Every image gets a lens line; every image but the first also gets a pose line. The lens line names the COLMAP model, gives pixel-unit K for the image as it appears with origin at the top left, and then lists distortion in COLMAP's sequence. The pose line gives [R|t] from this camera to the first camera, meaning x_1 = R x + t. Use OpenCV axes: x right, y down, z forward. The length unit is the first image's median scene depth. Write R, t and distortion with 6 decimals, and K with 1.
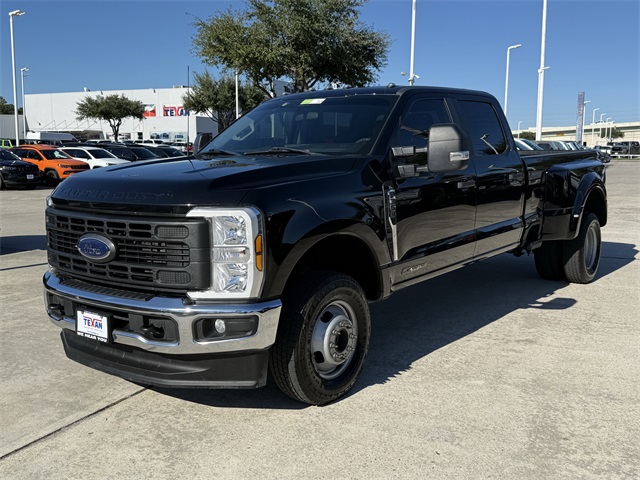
lens RADIAL K [[675.7, 0, 320.0], [0, 675.7, 240.0], [0, 0, 1]] dist [0.255447, -0.638530]
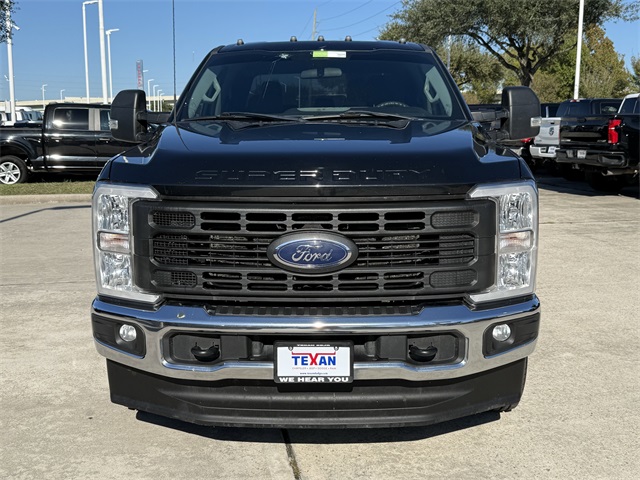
lens RADIAL K [[771.3, 0, 328.6], [0, 771.3, 242.5], [0, 0, 1]] dist [0.149711, -0.288131]
pose [[0.790804, -0.090424, 0.605353, -0.778141], [0.077964, 0.995852, 0.046906, -0.033787], [-0.607084, 0.010102, 0.794574, 0.363664]]
